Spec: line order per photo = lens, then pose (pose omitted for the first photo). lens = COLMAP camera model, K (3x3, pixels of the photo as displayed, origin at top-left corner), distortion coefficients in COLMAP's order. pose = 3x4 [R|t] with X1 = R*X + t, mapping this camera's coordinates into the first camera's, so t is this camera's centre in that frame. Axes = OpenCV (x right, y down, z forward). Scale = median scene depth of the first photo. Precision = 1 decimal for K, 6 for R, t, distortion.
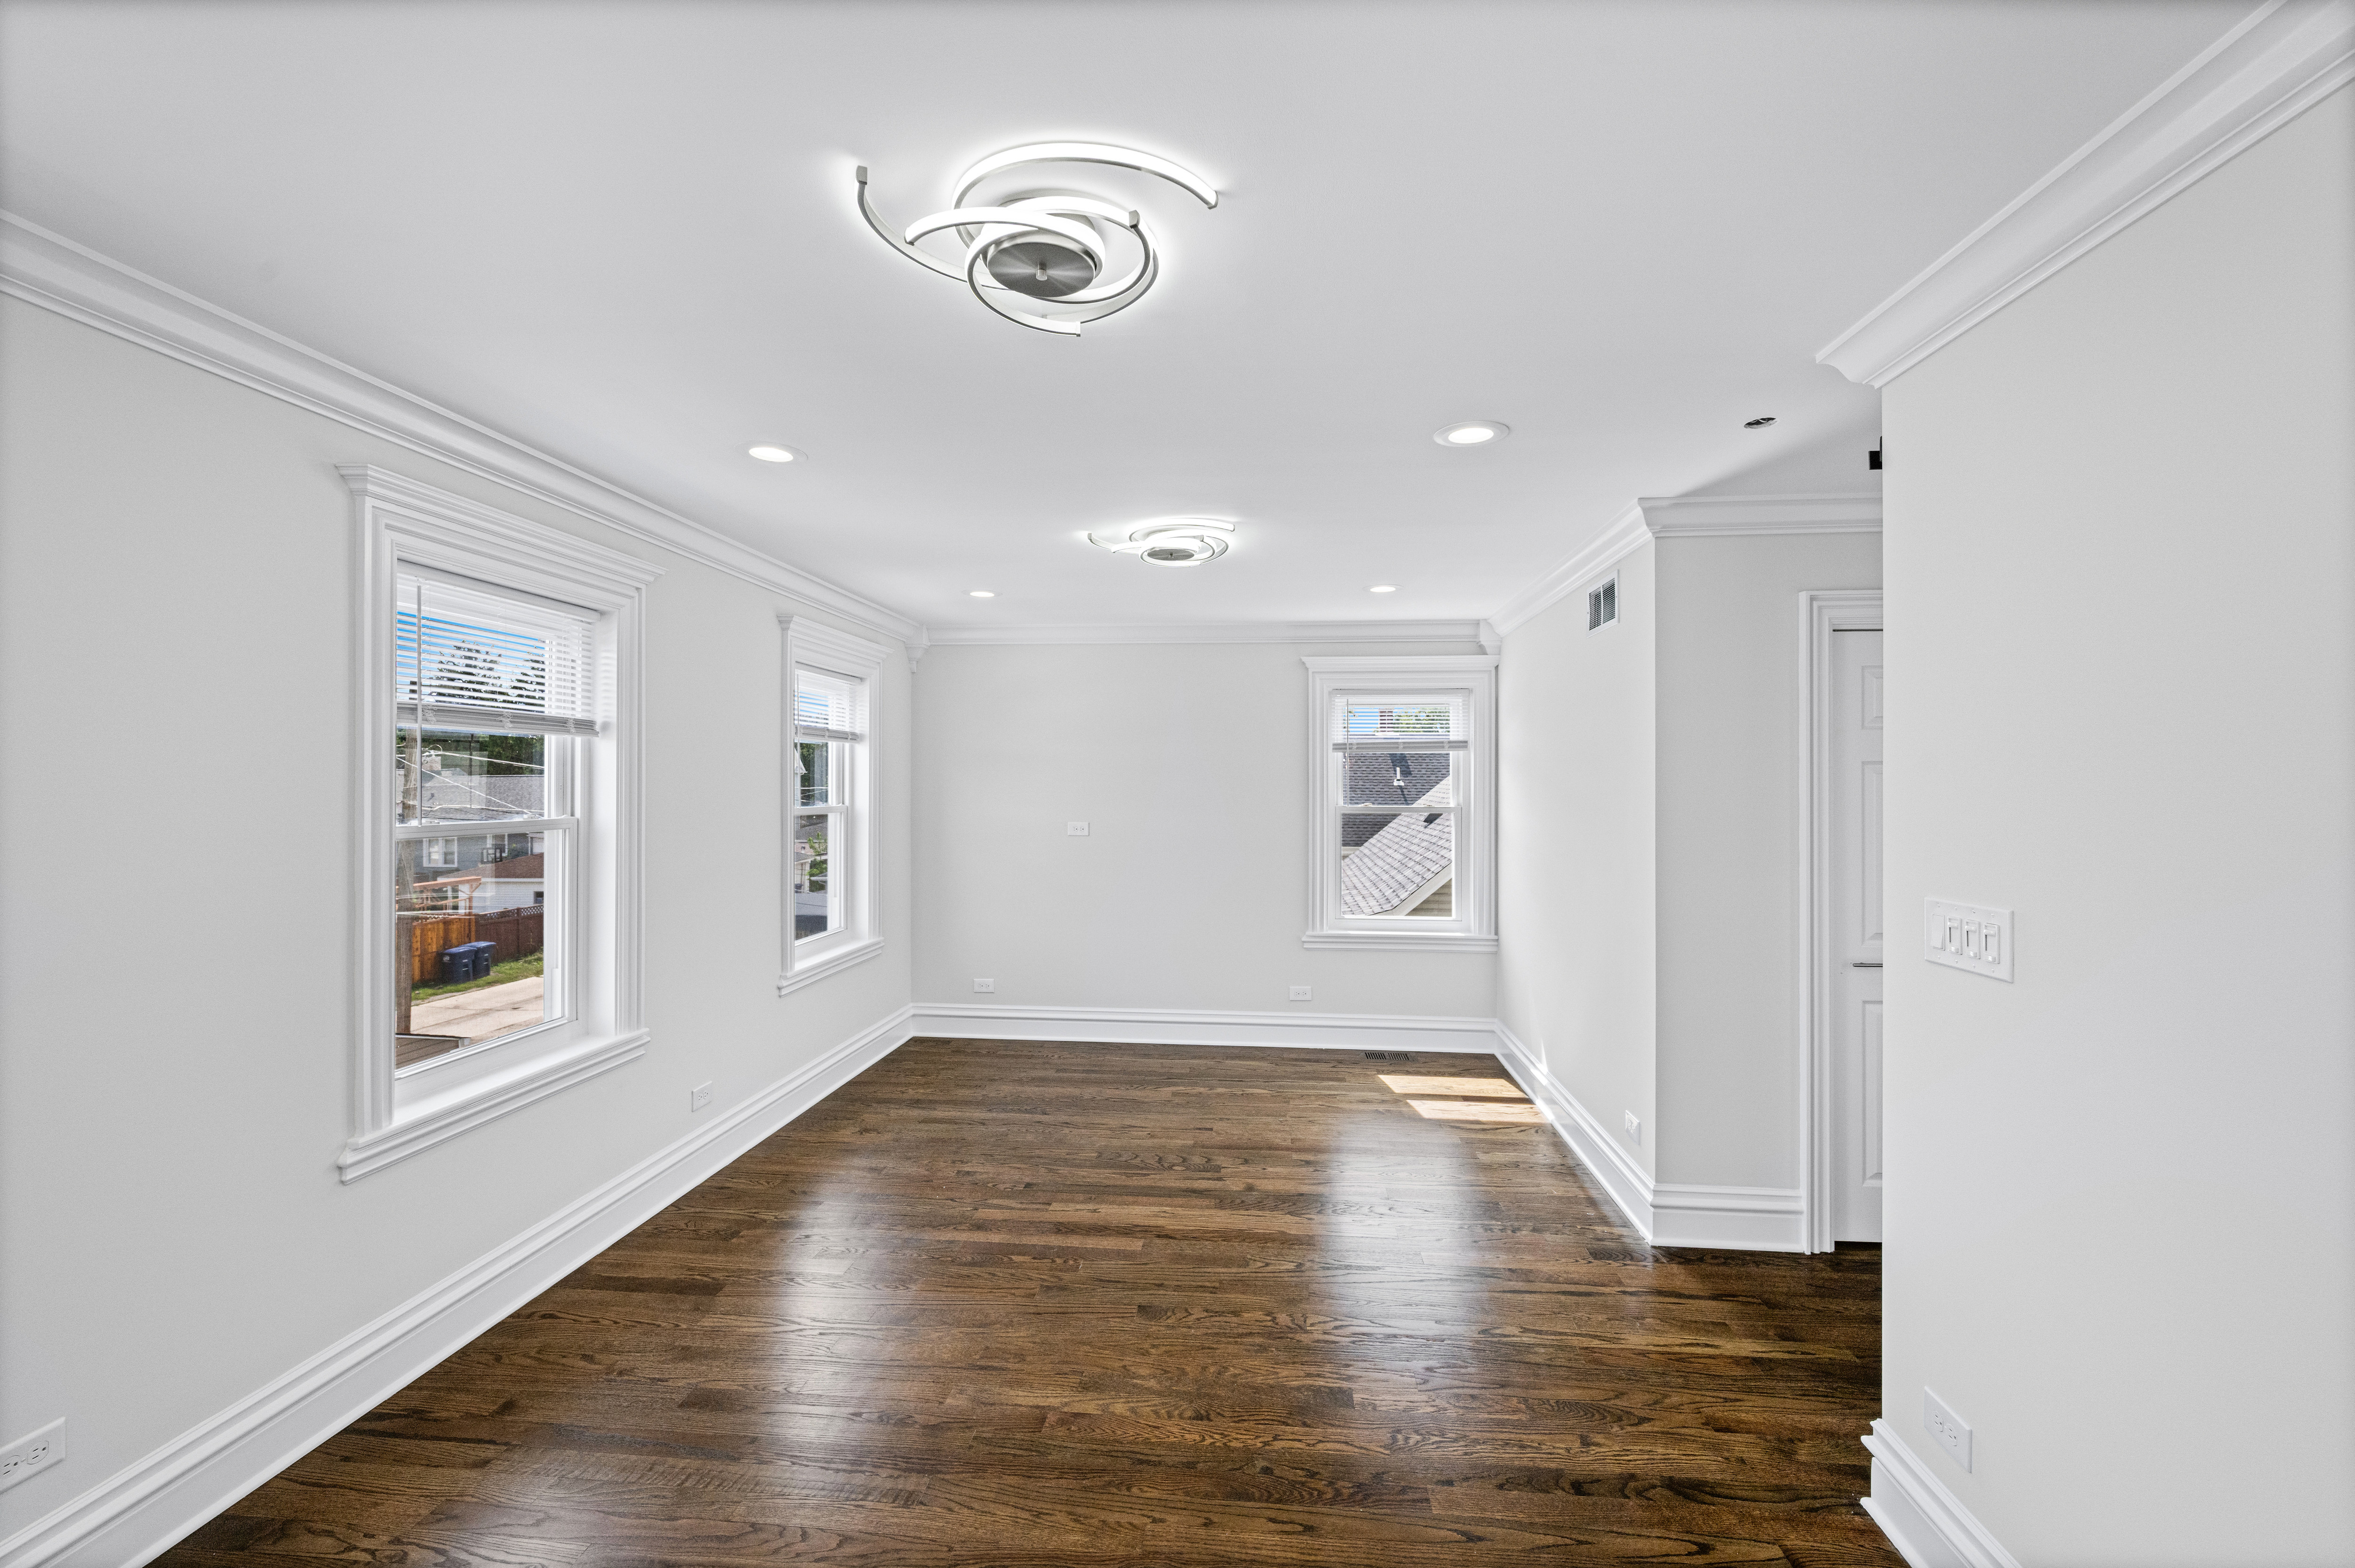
lens RADIAL K [[987.6, 0, 1182.4], [0, 987.6, 784.2], [0, 0, 1]] dist [0.000131, -0.000059]
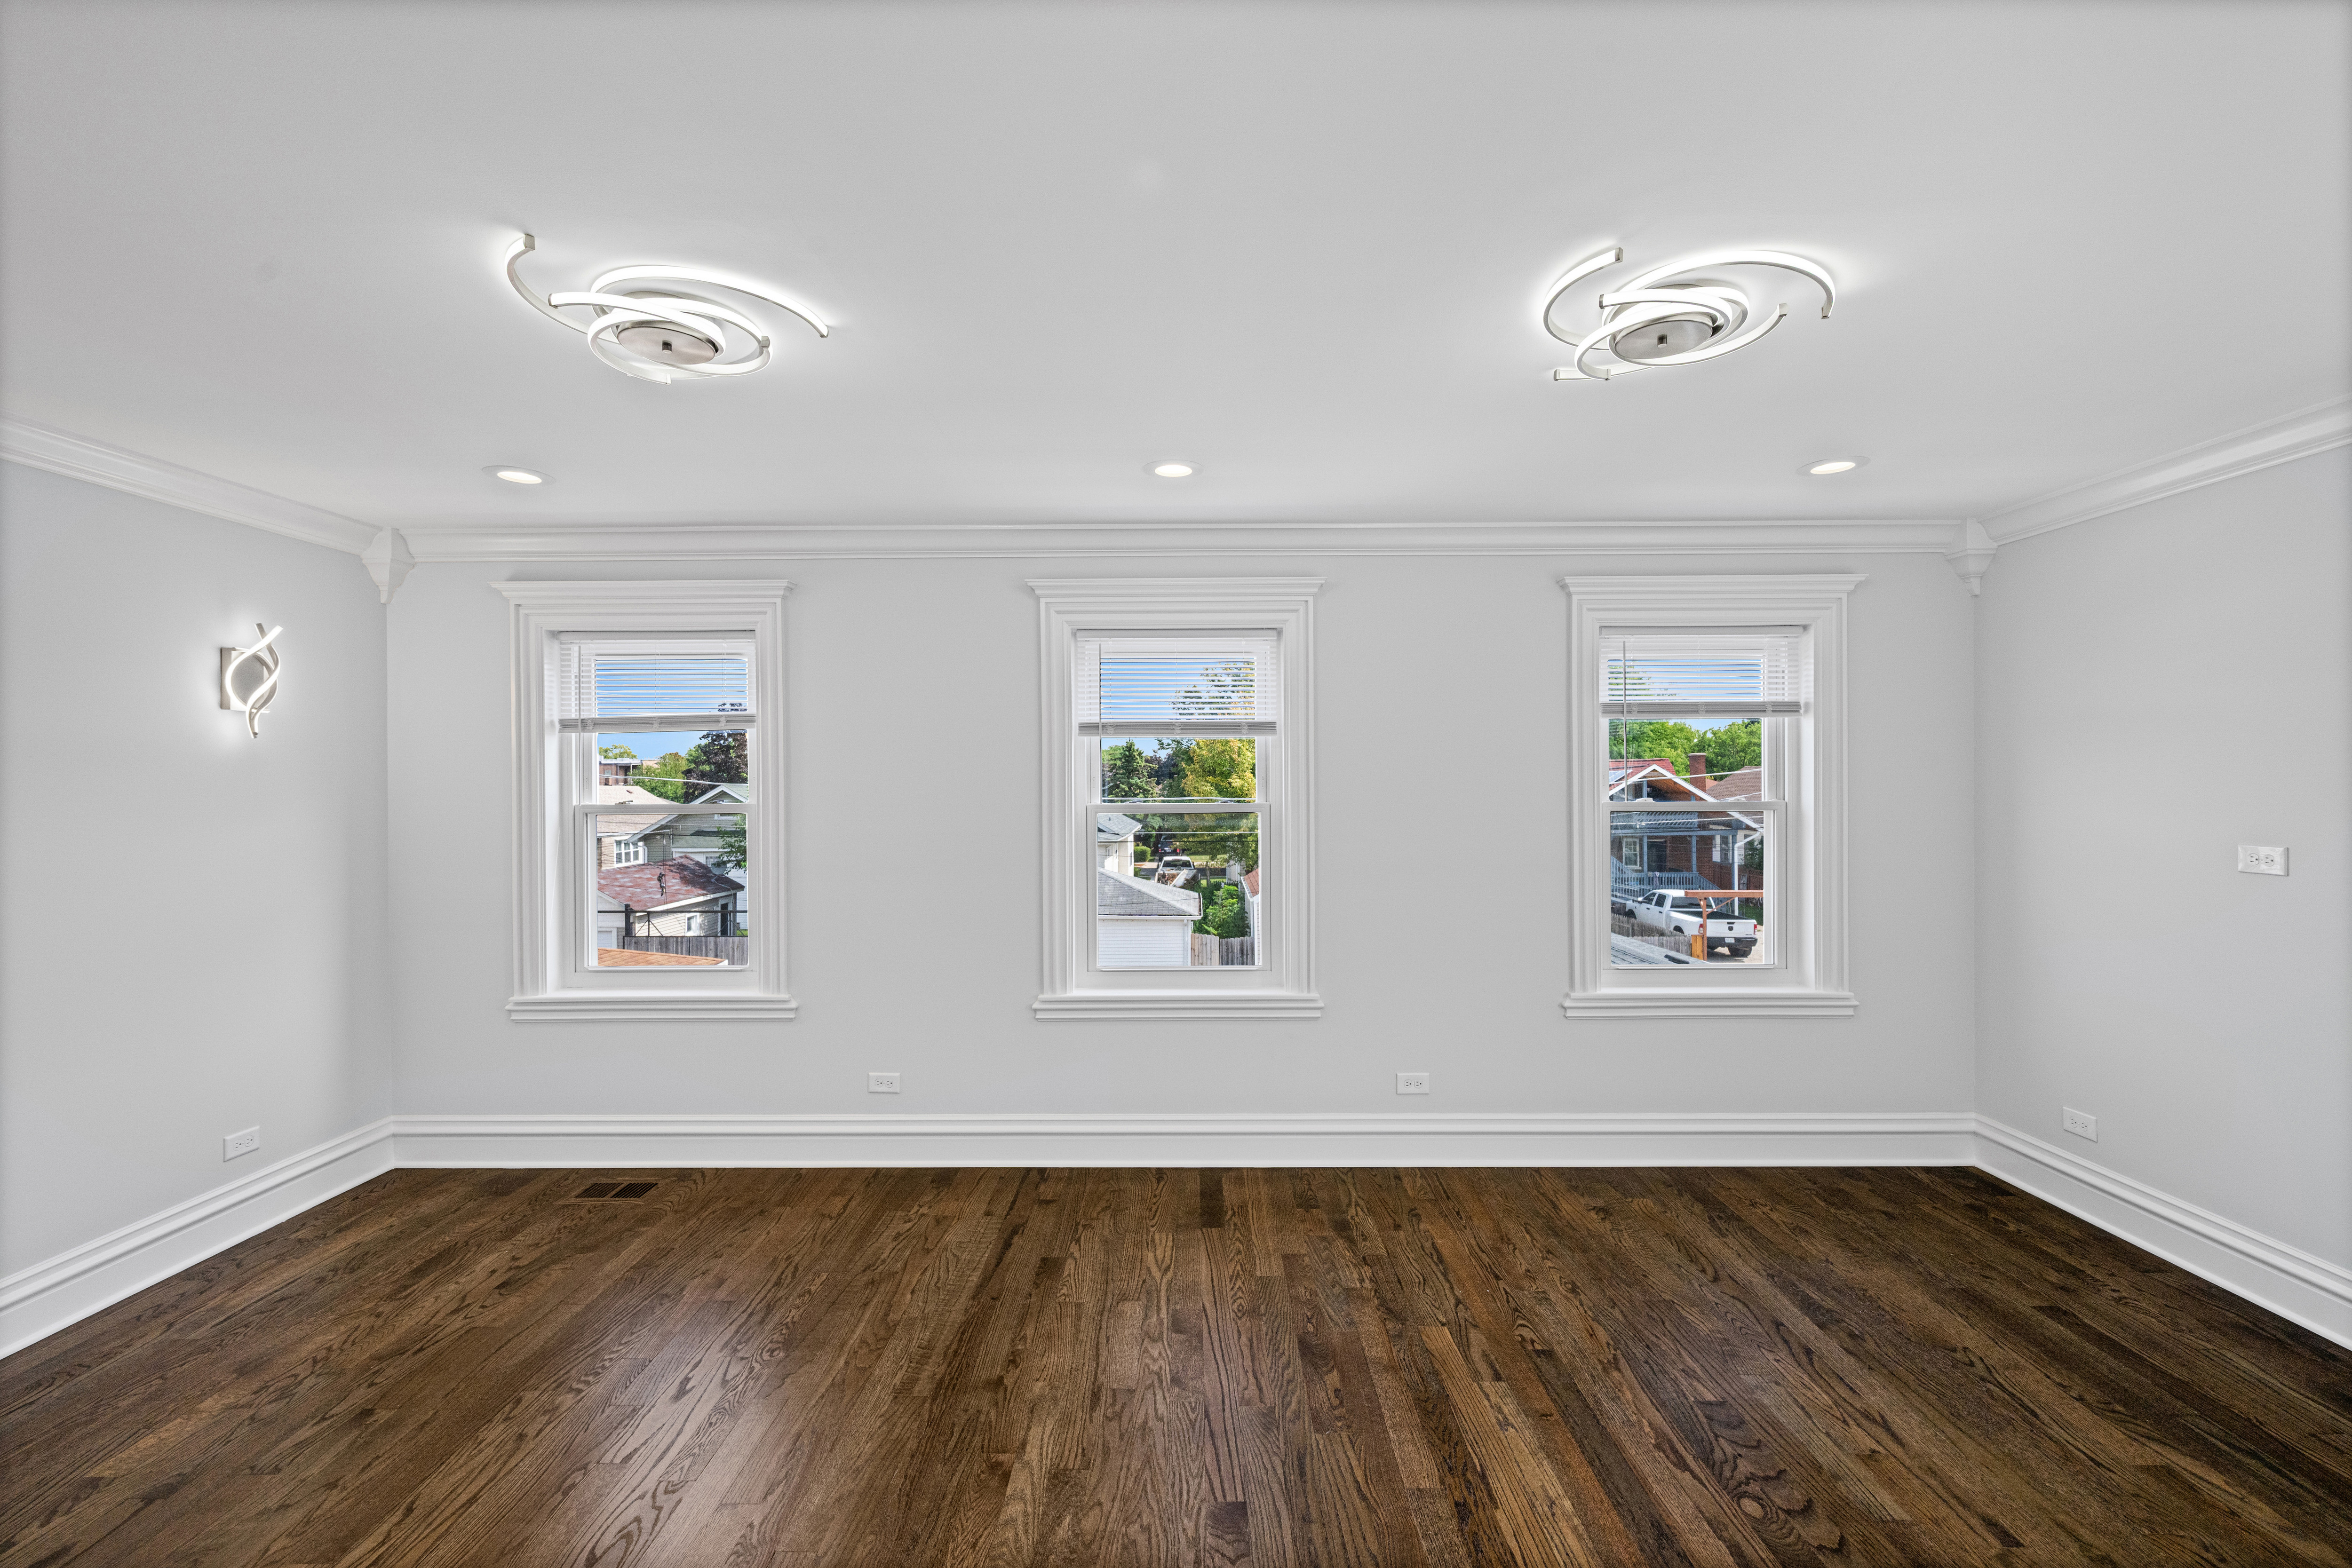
lens RADIAL K [[986.4, 0, 1182.0], [0, 986.4, 787.7], [0, 0, 1]] dist [0.000131, -0.000059]
pose [[0.085295, 0.000063, -0.996356, 0.569883], [0.004566, 0.999989, 0.000454, 0.013779], [0.996345, -0.004588, 0.085294, 0.780498]]
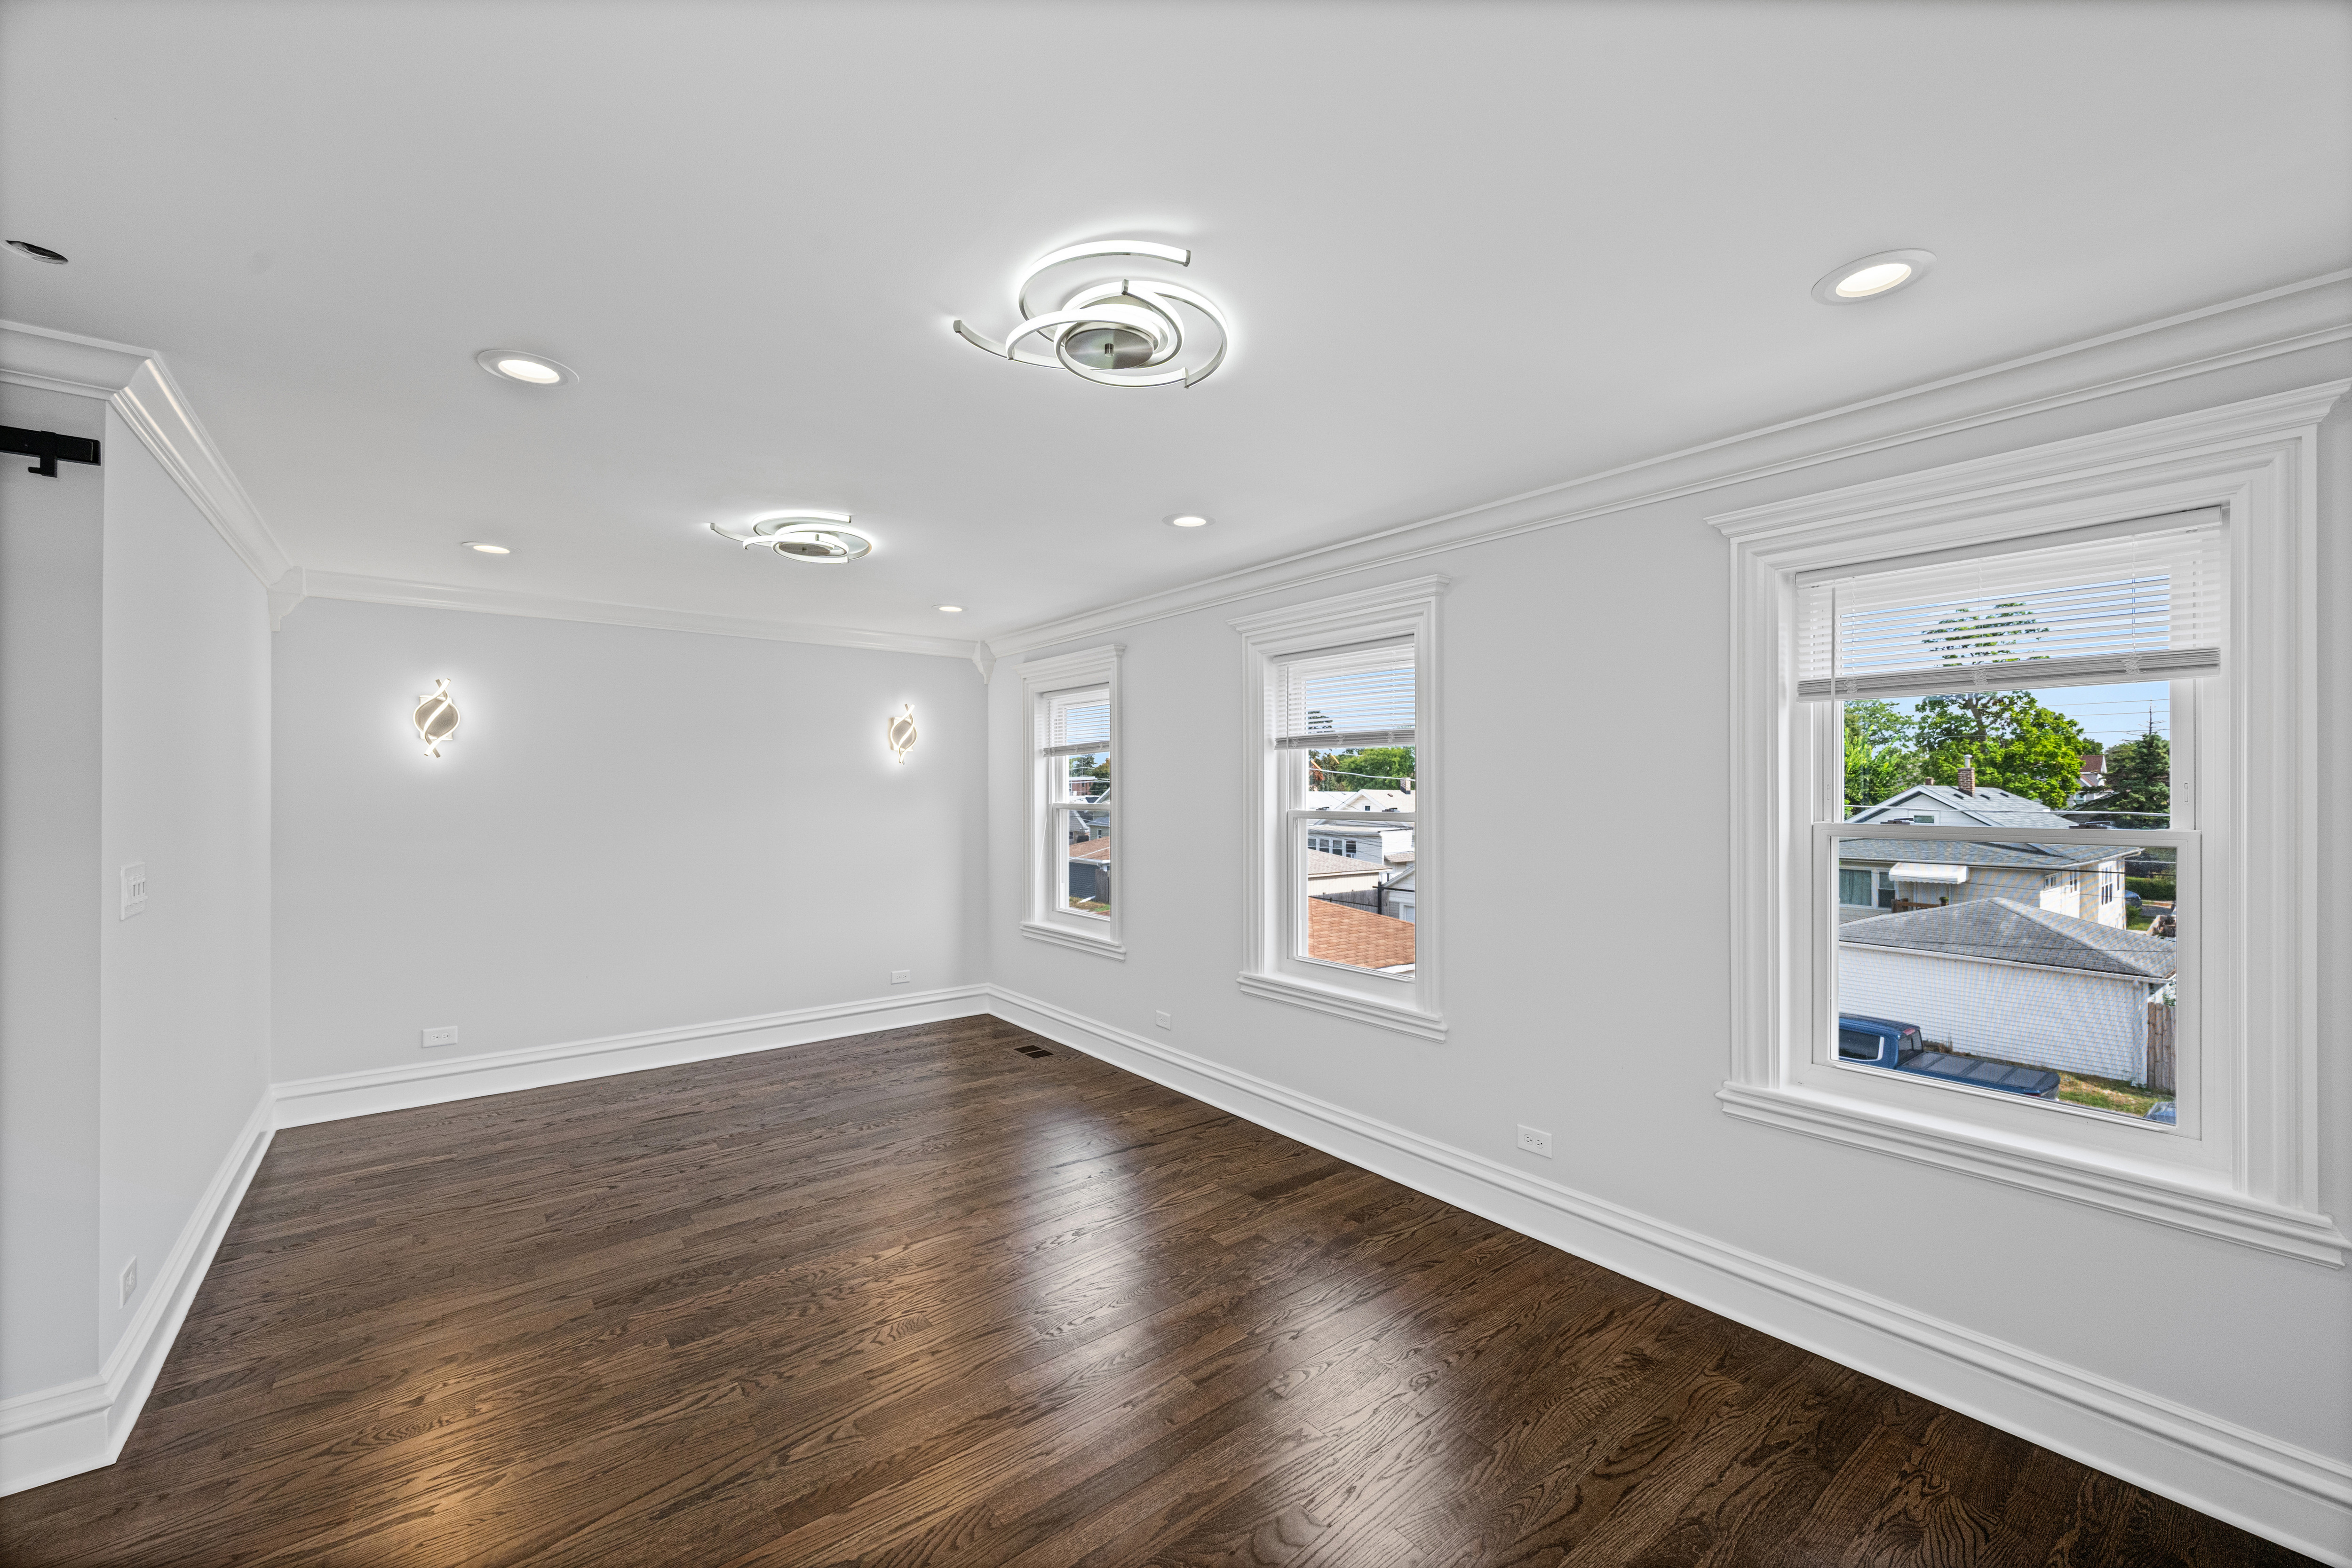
lens RADIAL K [[931.3, 0, 1181.4], [0, 931.3, 787.8], [0, 0, 1]] dist [-0.002880, 0.000888]
pose [[-0.720918, -0.004964, -0.693003, 0.354002], [-0.003358, 0.999988, -0.003669, 0.009769], [0.693012, -0.000318, -0.720926, 1.577599]]
